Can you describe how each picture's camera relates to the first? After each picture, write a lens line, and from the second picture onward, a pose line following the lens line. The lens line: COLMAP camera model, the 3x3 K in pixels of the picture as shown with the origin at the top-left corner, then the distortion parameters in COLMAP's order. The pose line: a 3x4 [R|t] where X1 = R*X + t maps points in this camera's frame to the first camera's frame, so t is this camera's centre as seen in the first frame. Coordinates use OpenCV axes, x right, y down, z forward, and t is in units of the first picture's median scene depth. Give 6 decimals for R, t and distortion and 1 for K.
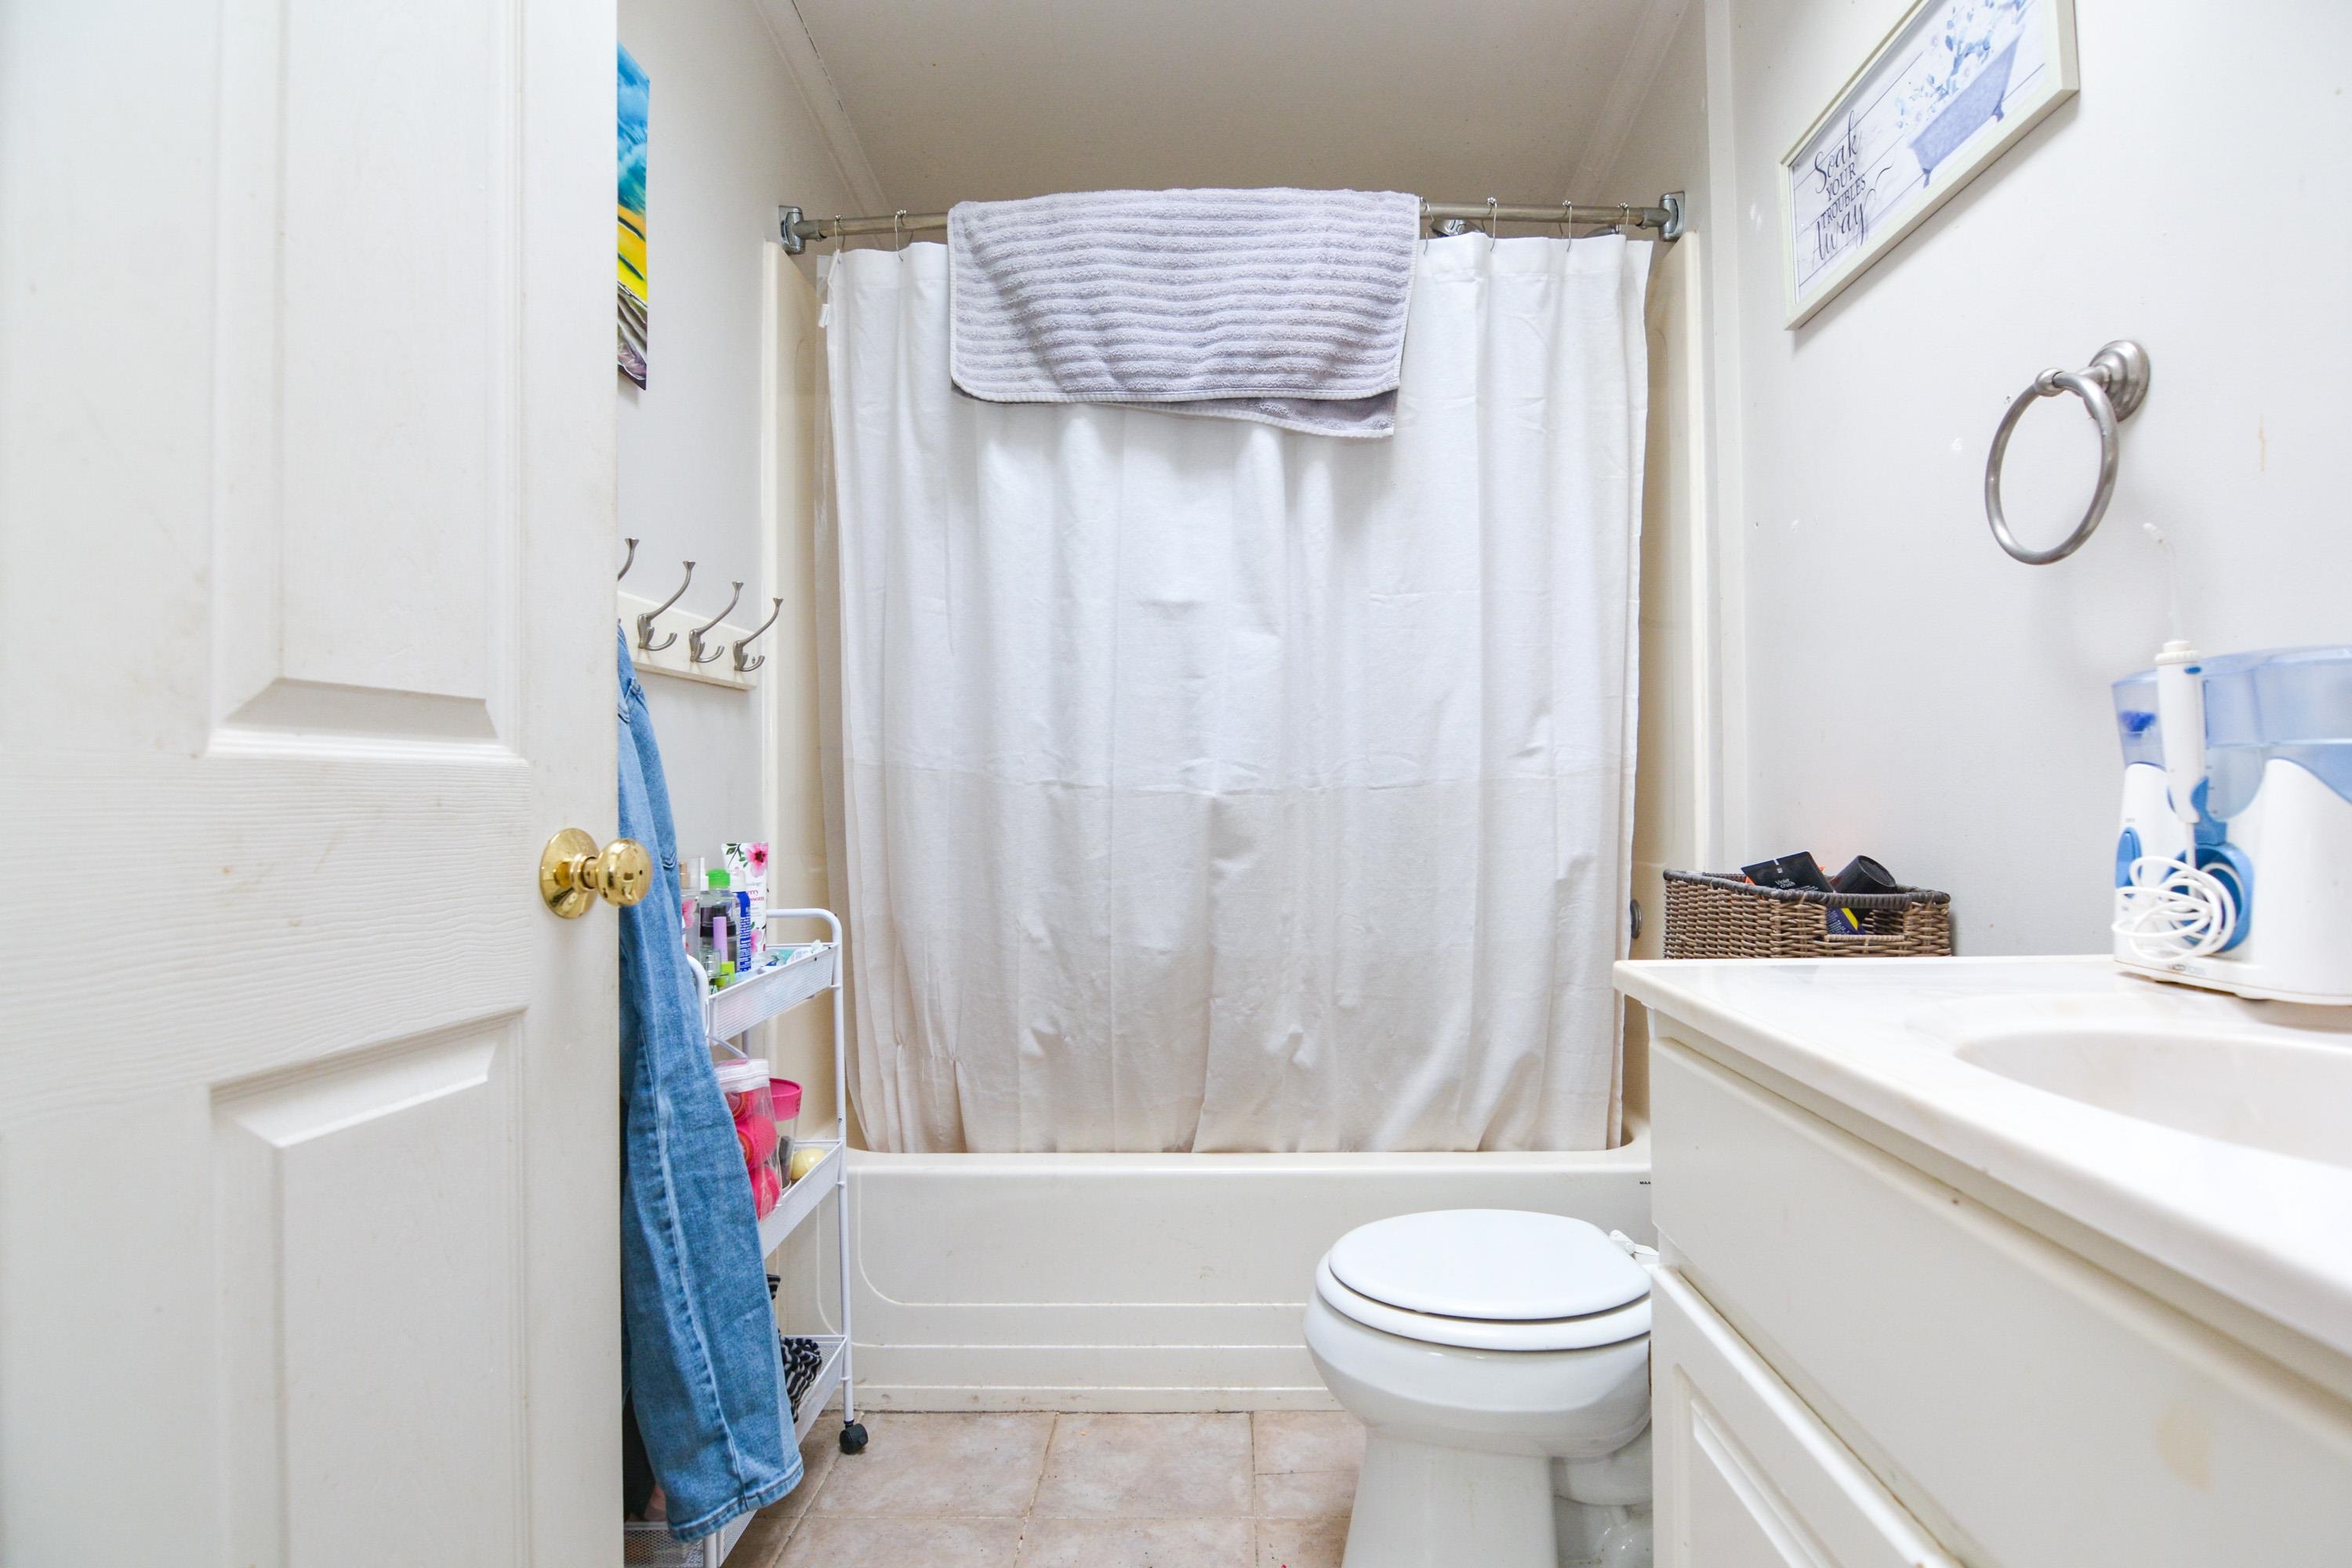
lens RADIAL K [[1145.5, 0, 1174.3], [0, 1145.5, 769.6], [0, 0, 1]] dist [0.005312, -0.010981]
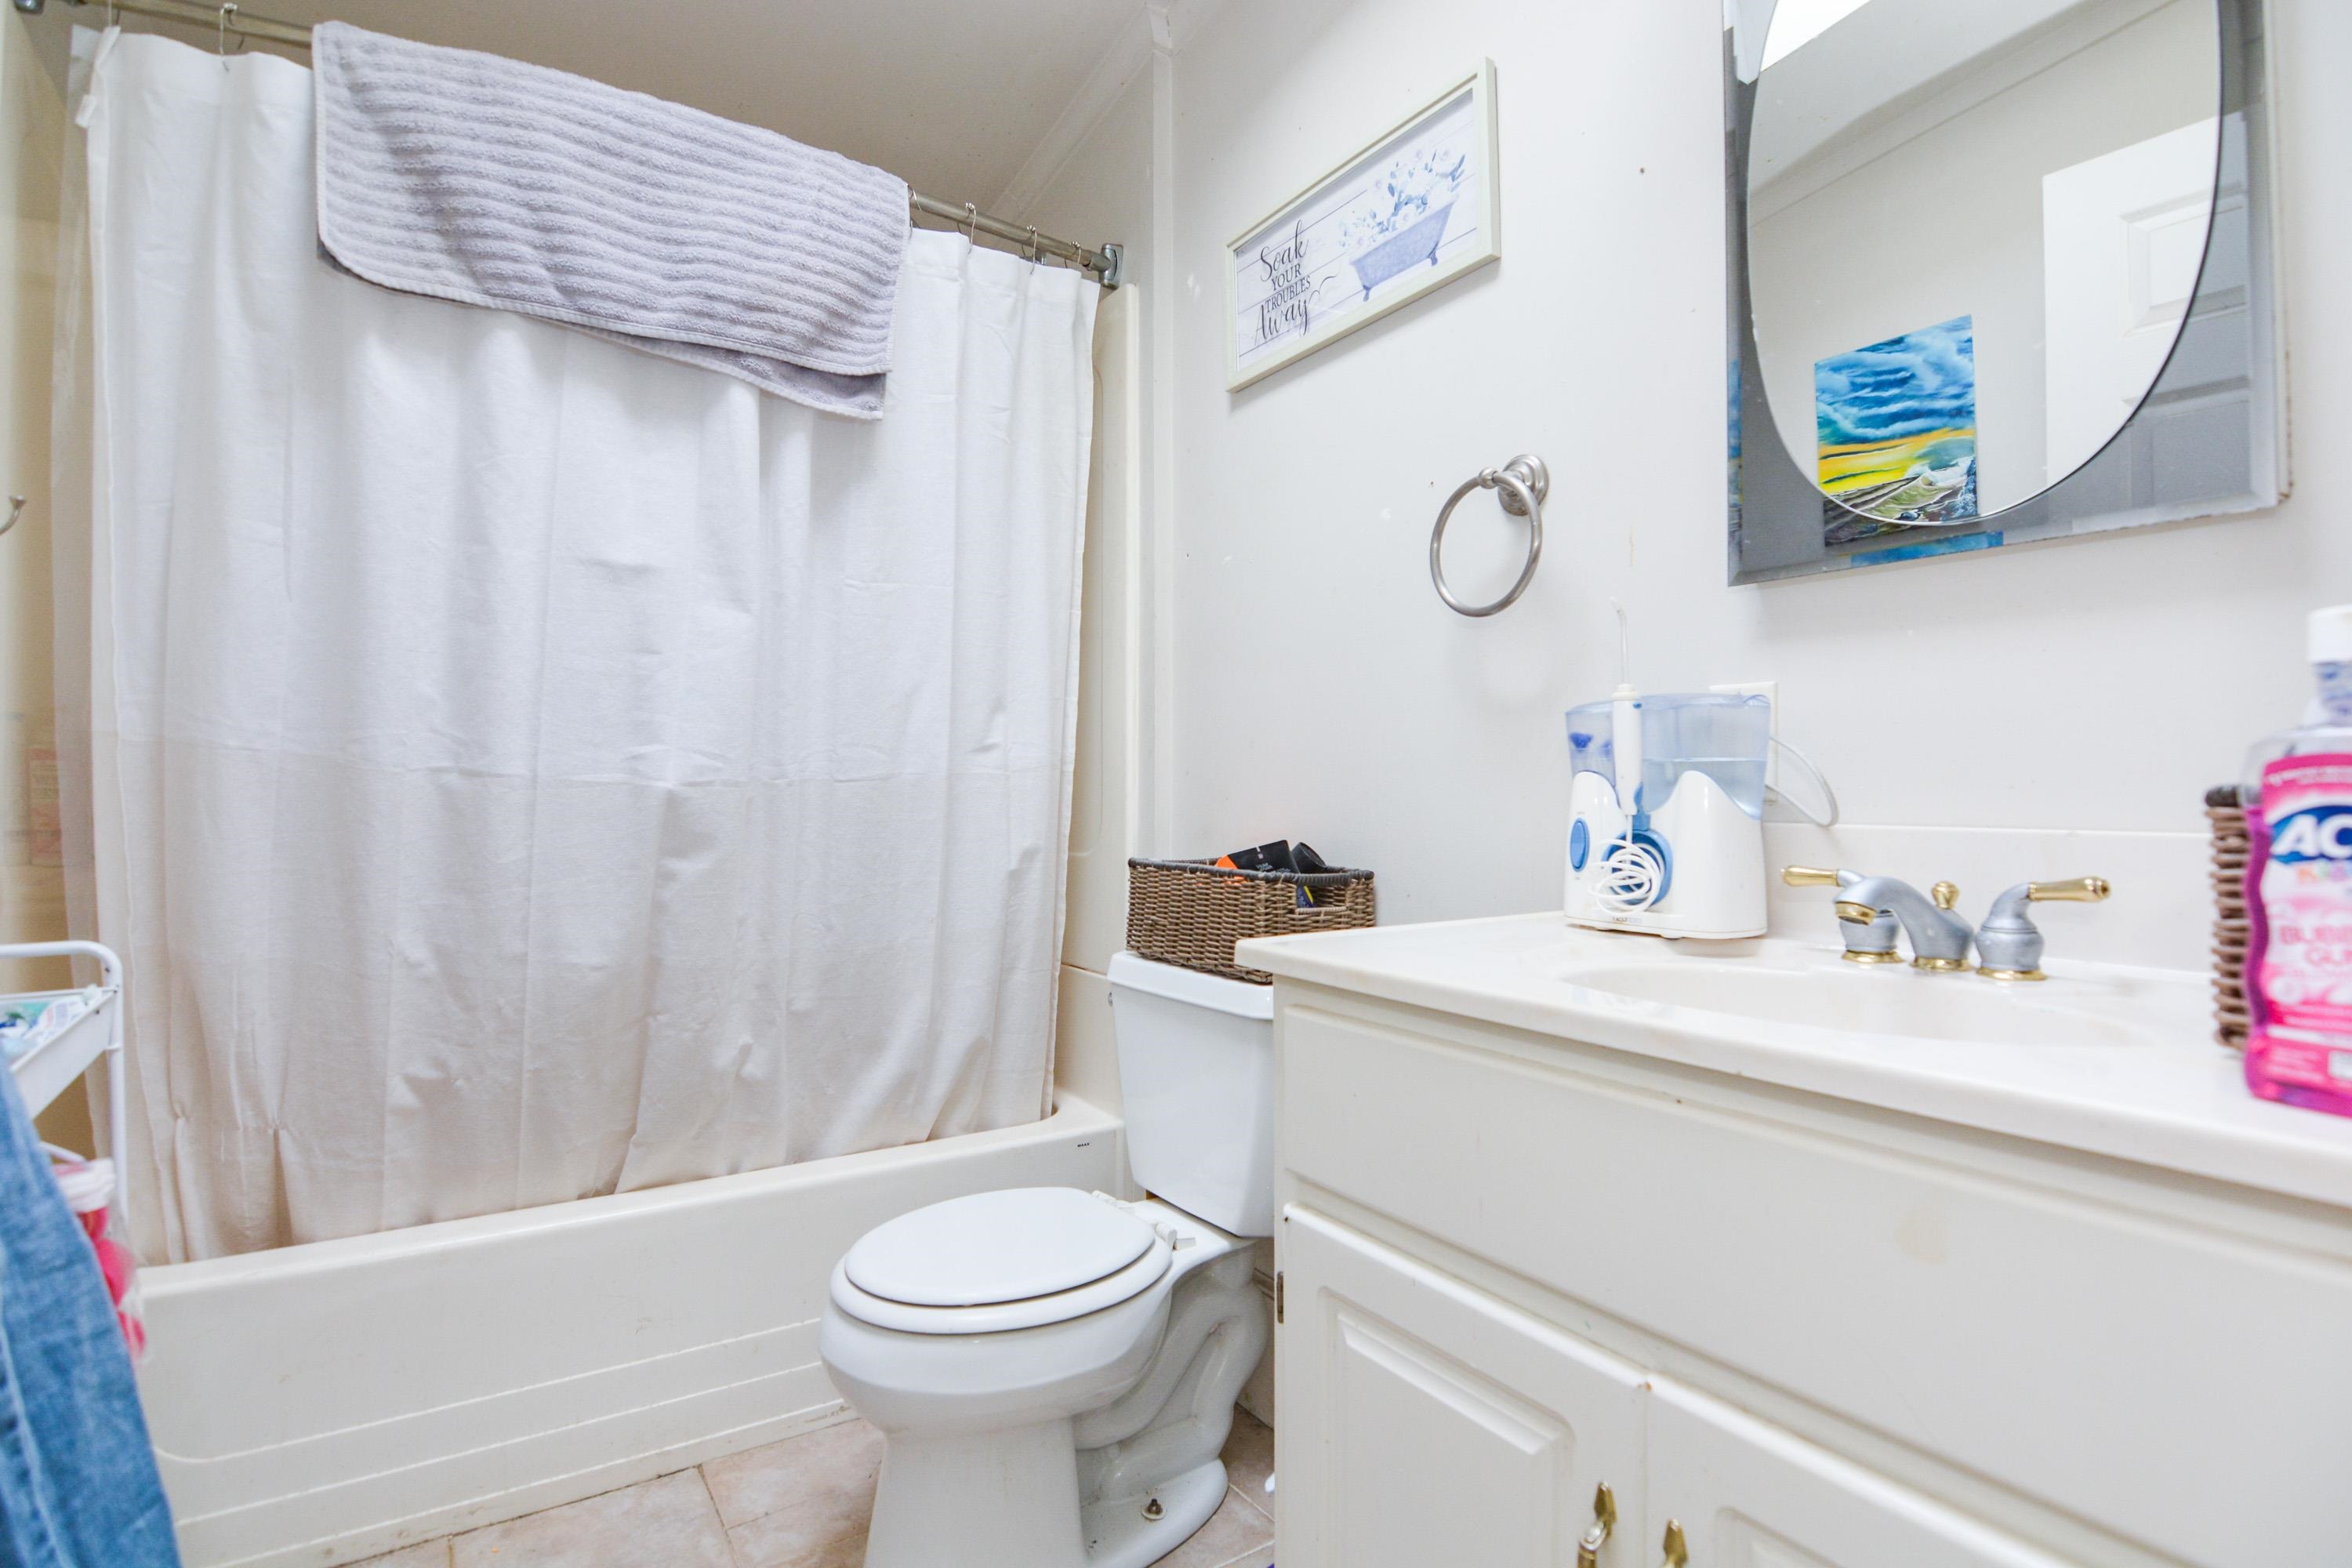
lens RADIAL K [[1145.5, 0, 1145.1], [0, 1145.5, 768.9], [0, 0, 1]] dist [0.005312, -0.010981]
pose [[0.844861, 0.017435, 0.534702, -0.129346], [-0.020597, 0.999788, -0.000056, 0.000912], [-0.534589, -0.010966, 0.845041, 0.049608]]
